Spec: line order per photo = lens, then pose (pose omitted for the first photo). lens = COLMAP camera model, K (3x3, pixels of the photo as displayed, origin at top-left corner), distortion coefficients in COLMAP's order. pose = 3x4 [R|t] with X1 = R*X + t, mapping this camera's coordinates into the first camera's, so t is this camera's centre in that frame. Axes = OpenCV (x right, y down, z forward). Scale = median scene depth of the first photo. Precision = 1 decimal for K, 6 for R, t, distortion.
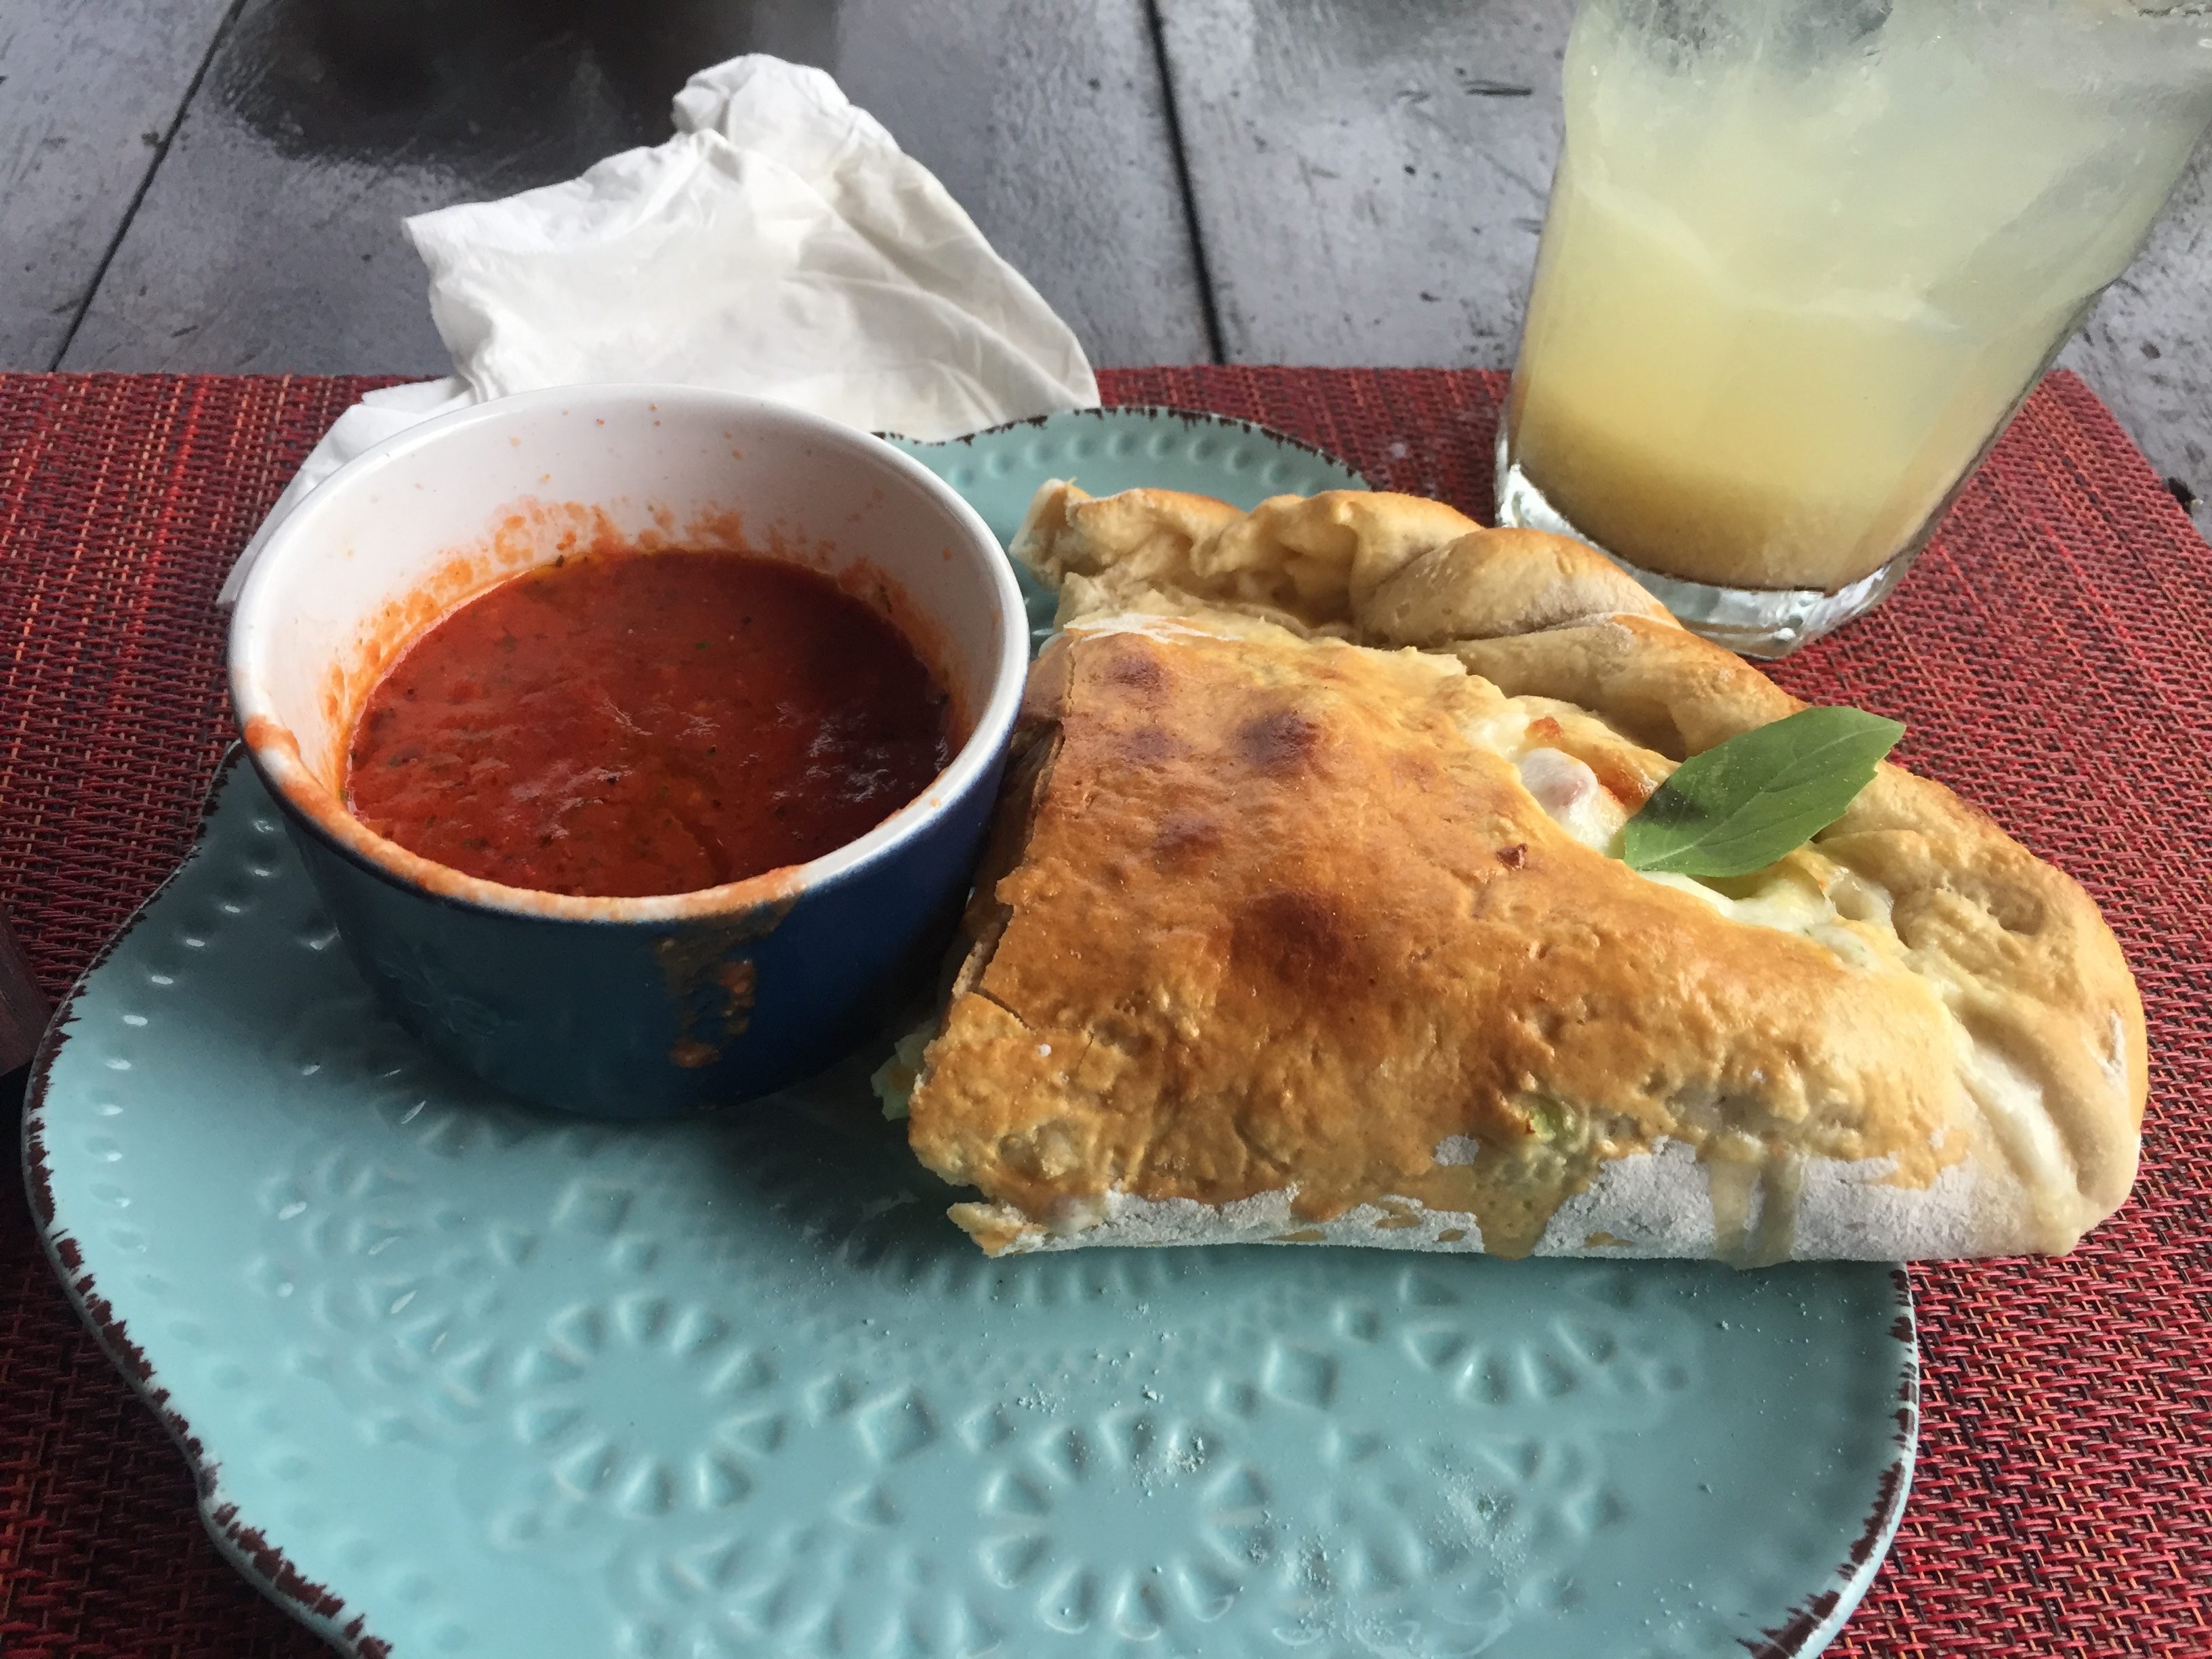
lens RADIAL K [[1905.2, 0, 1110.6], [0, 1905.2, 834.8], [0, 0, 1]] dist [0.035807, -0.072206]
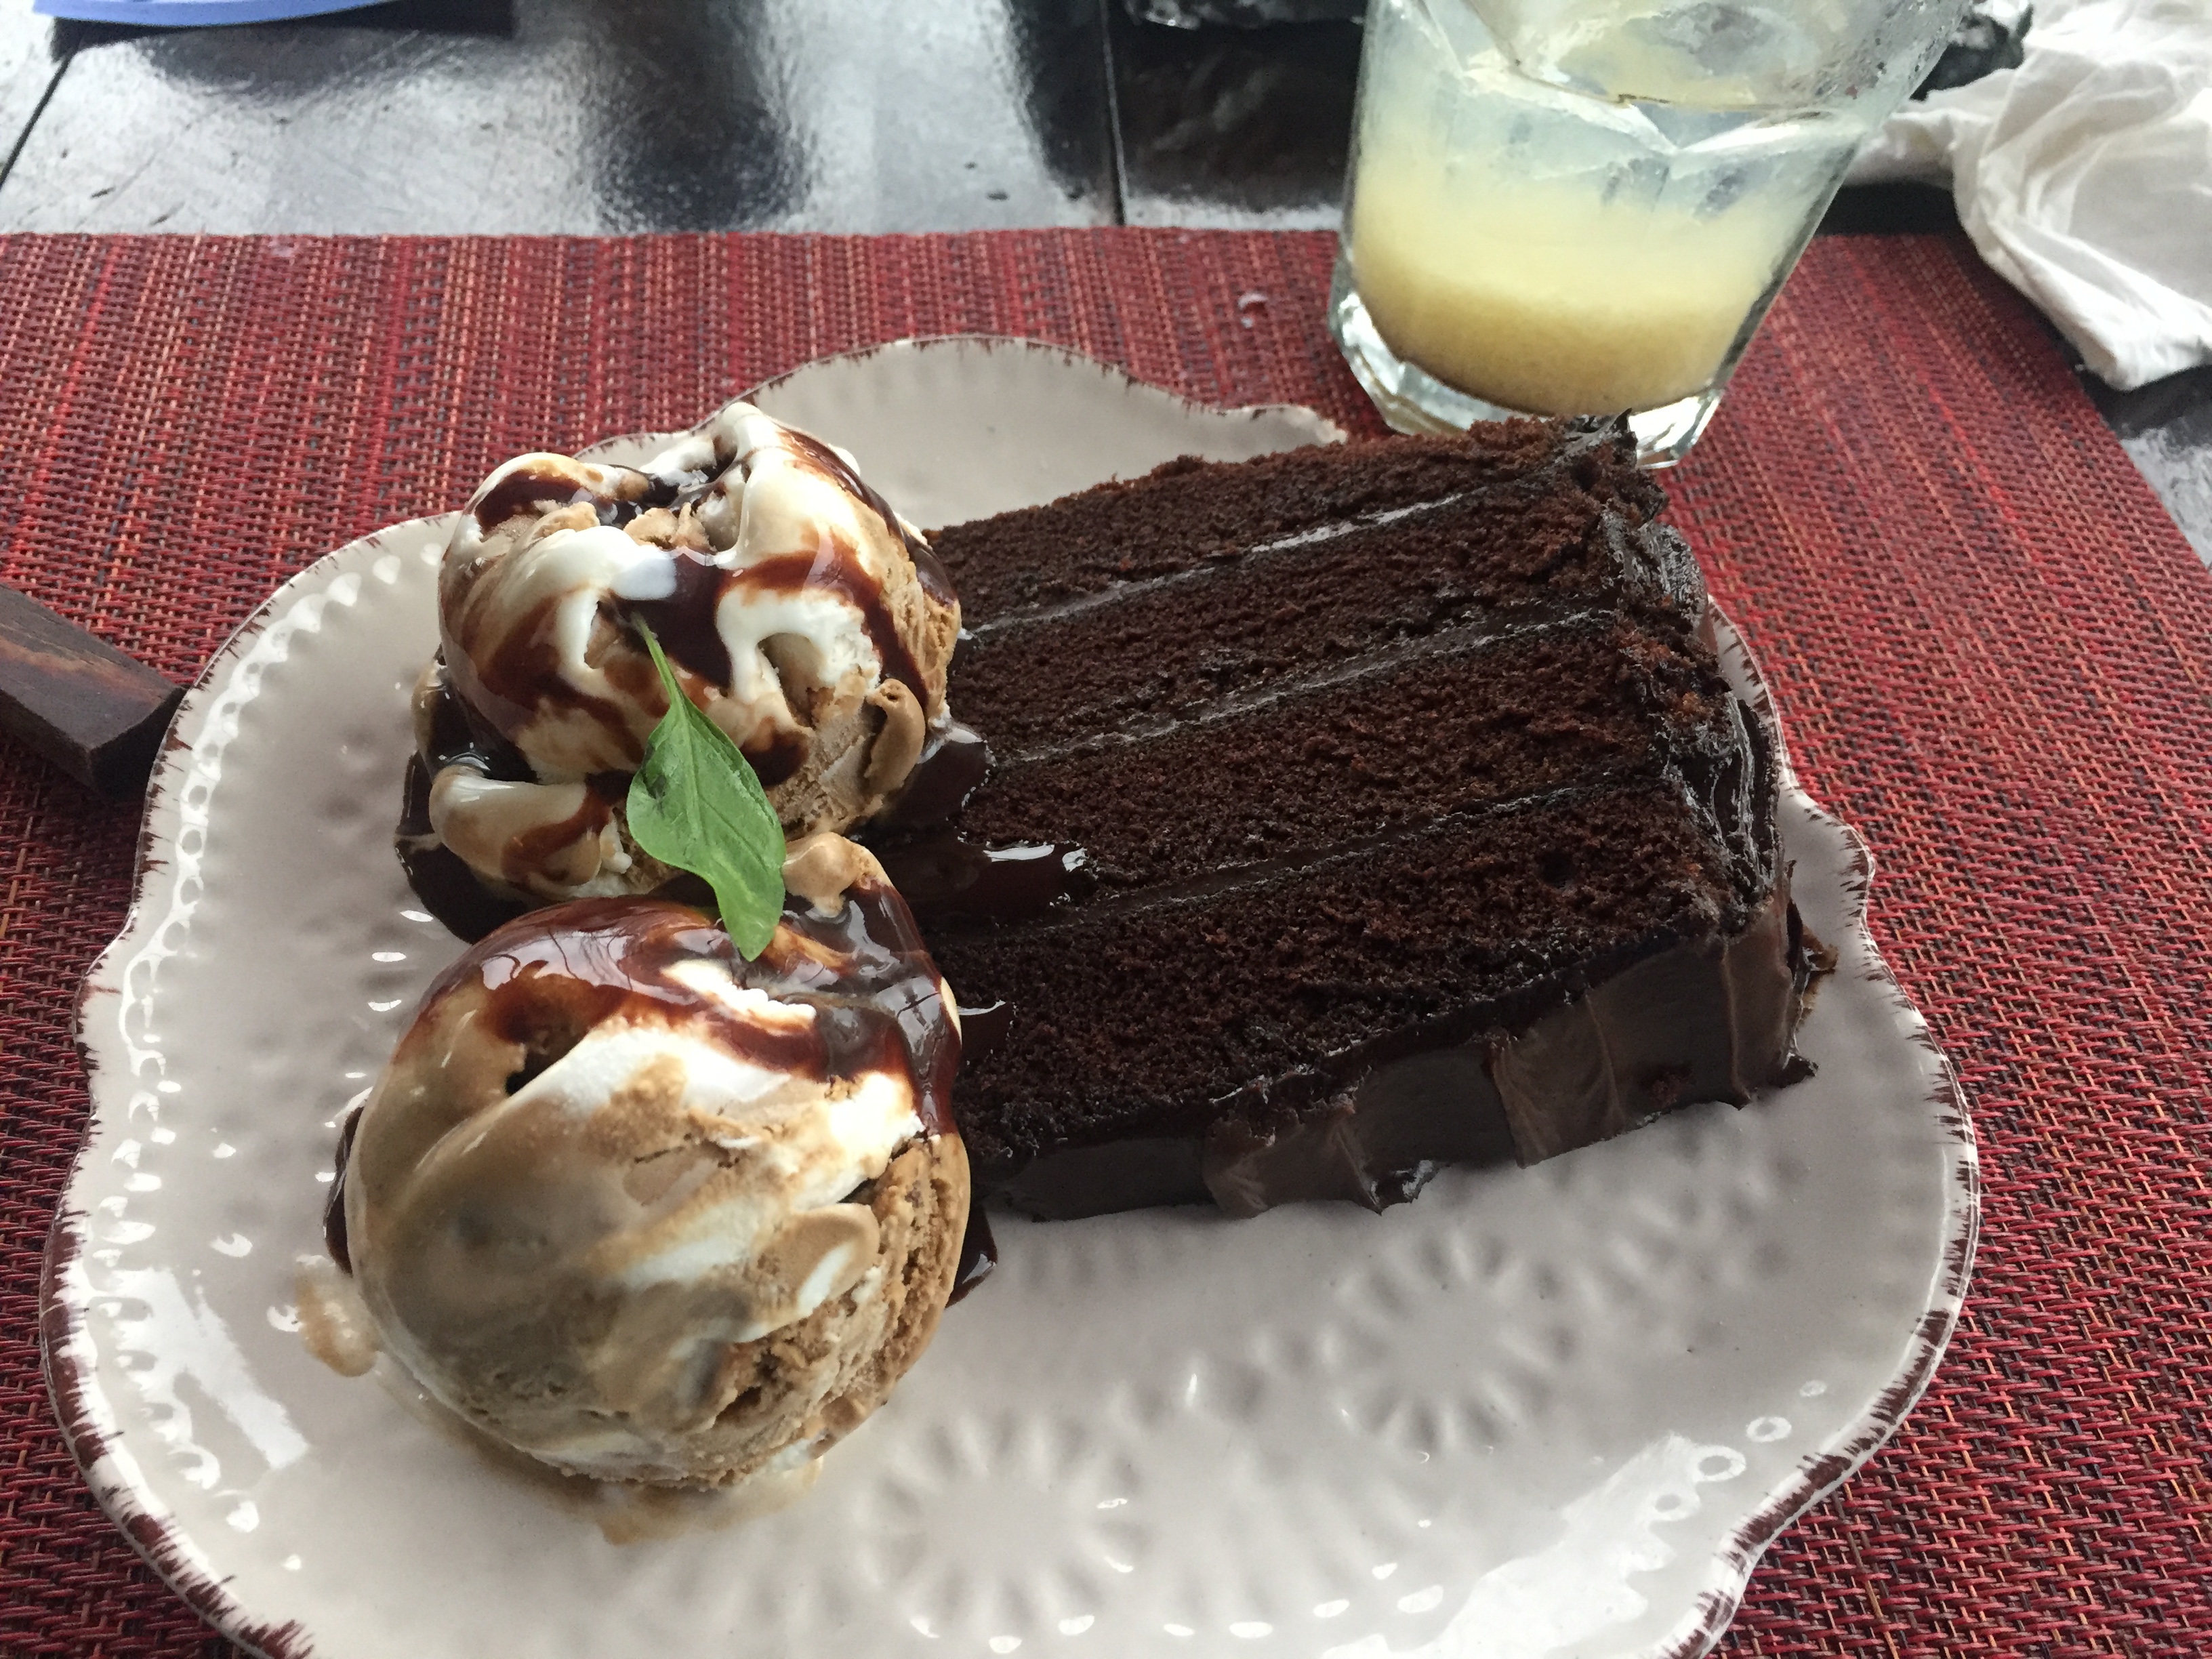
lens RADIAL K [[1905.2, 0, 1106.9], [0, 1905.2, 841.7], [0, 0, 1]] dist [0.035807, -0.072206]
pose [[0.999717, 0.007450, -0.022594, 0.087931], [-0.006238, 0.998562, 0.053238, 0.028998], [0.022958, -0.053082, 0.998326, -0.030642]]
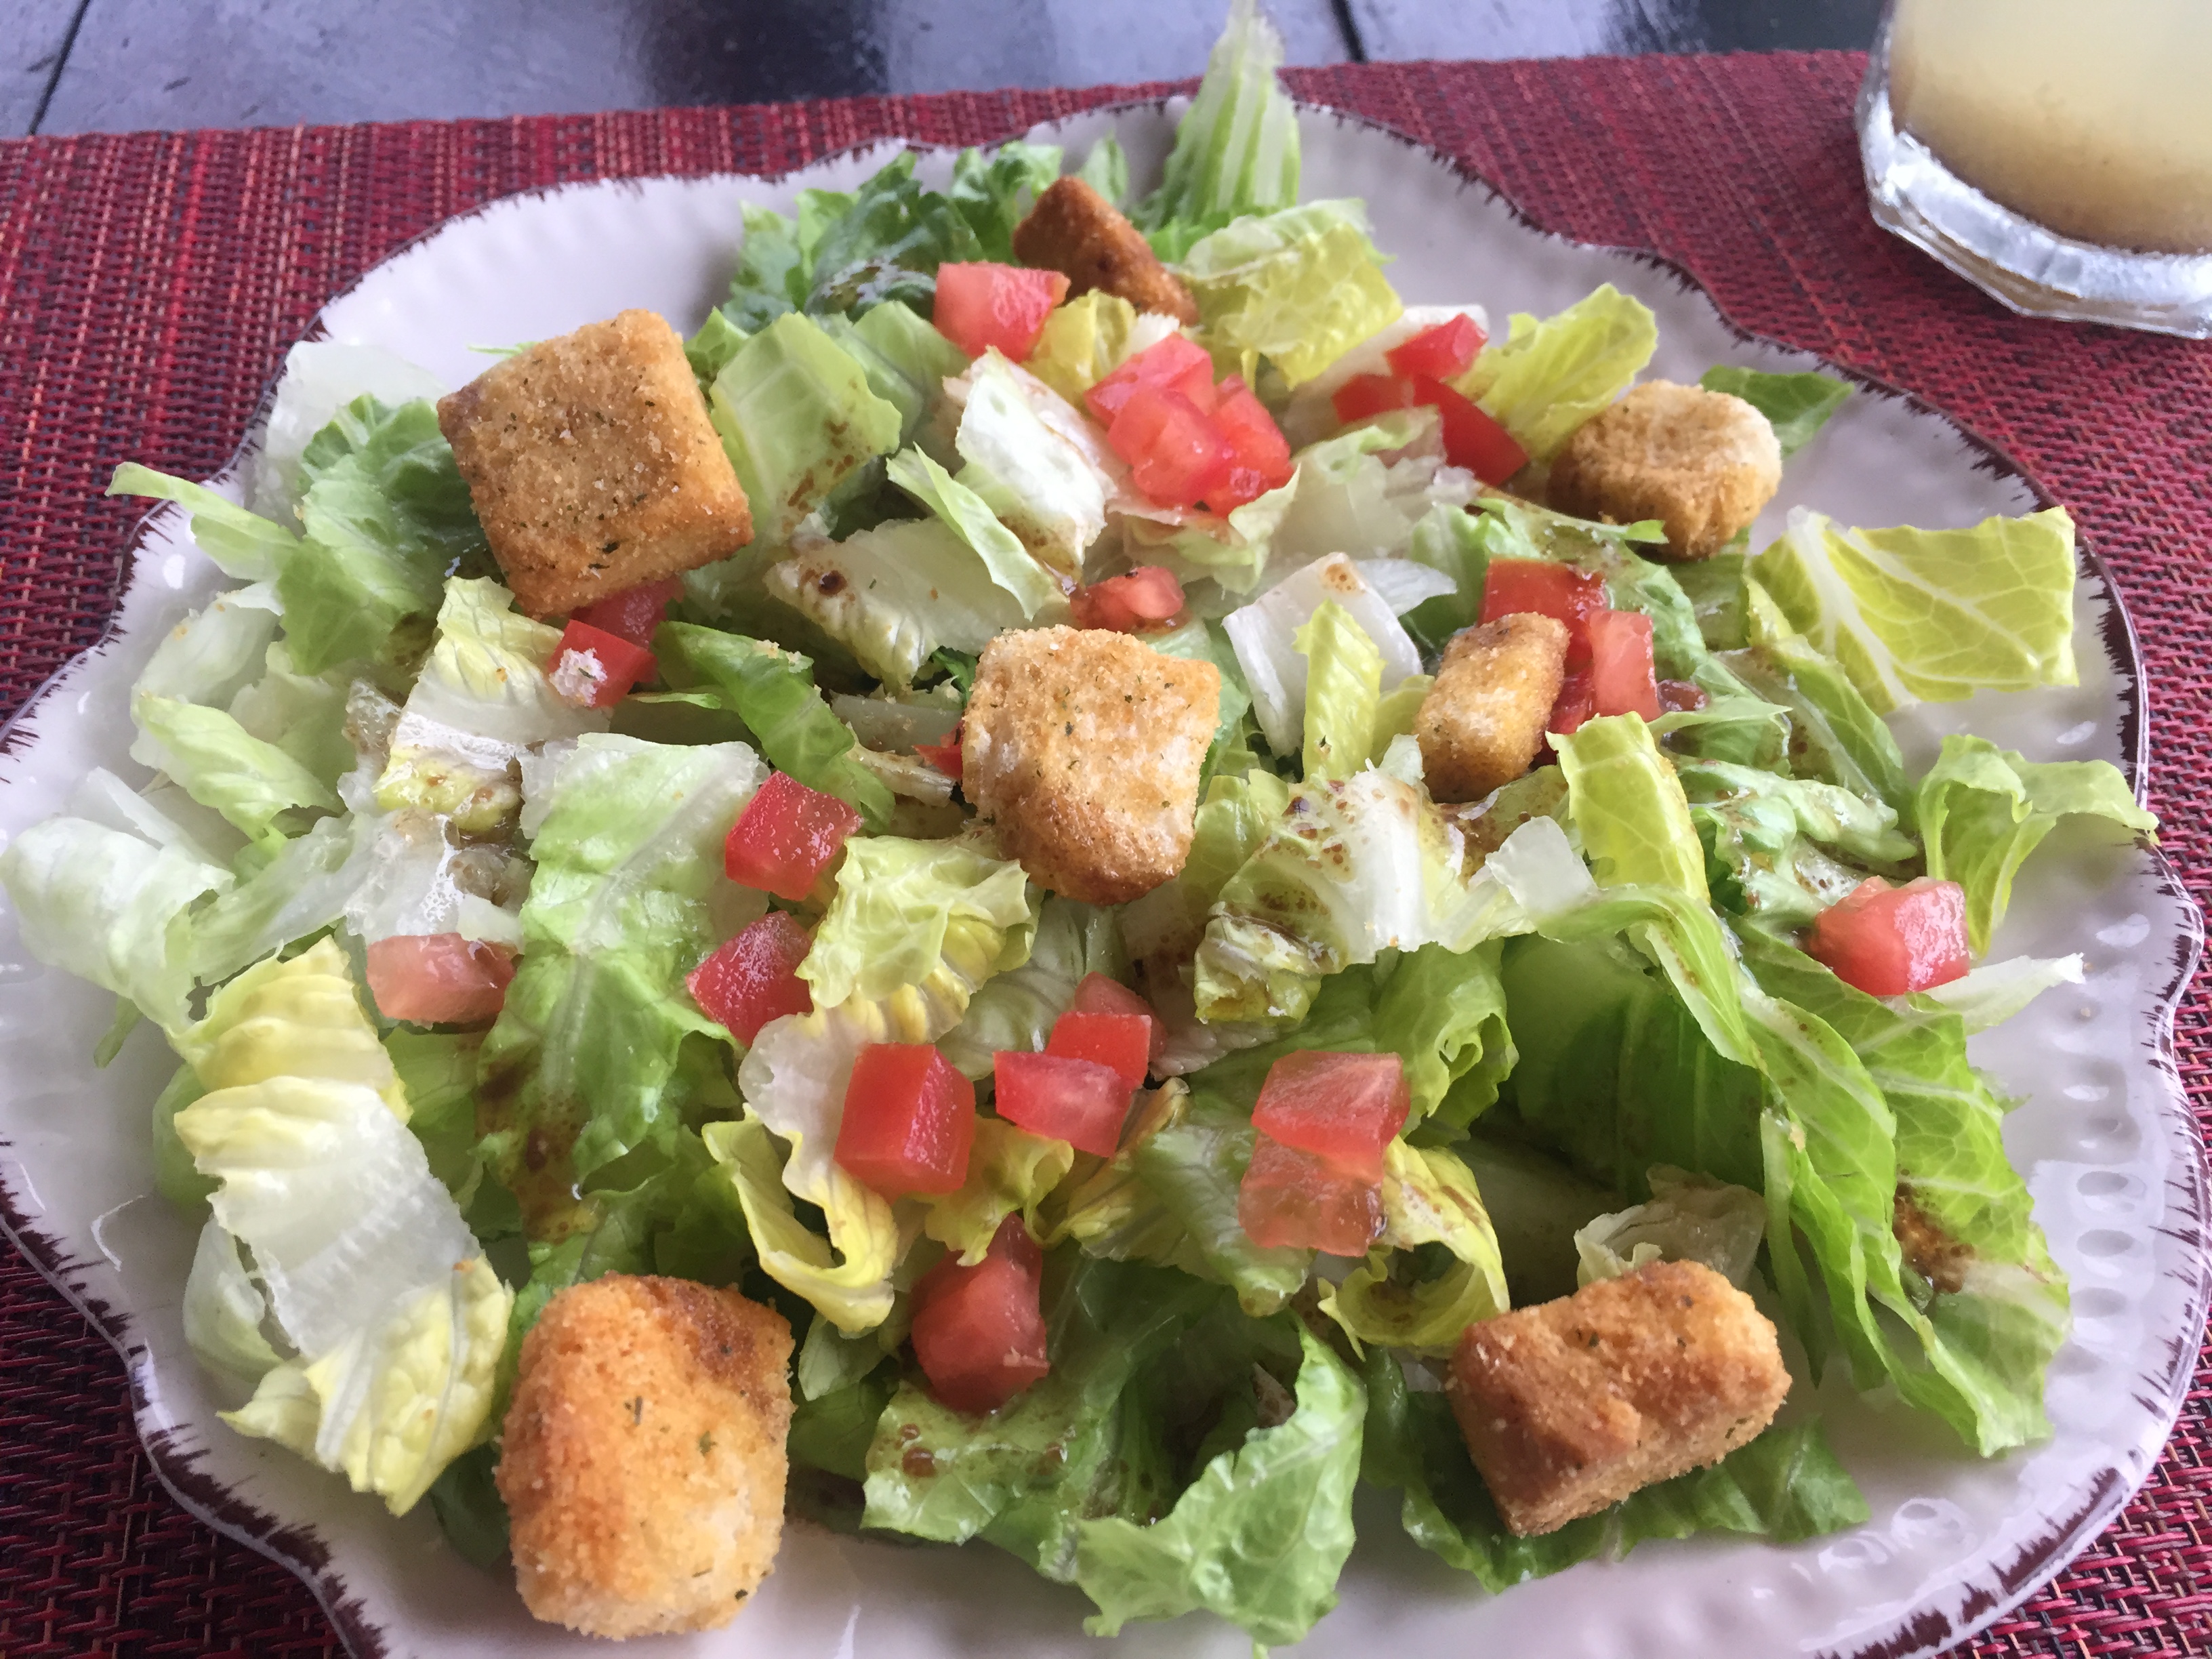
lens RADIAL K [[1905.2, 0, 1104.9], [0, 1905.2, 822.5], [0, 0, 1]] dist [0.035807, -0.072206]
pose [[0.998827, -0.047272, -0.010520, -0.075266], [0.047991, 0.995308, 0.084019, 0.021677], [0.006499, -0.084425, 0.996409, 0.116820]]
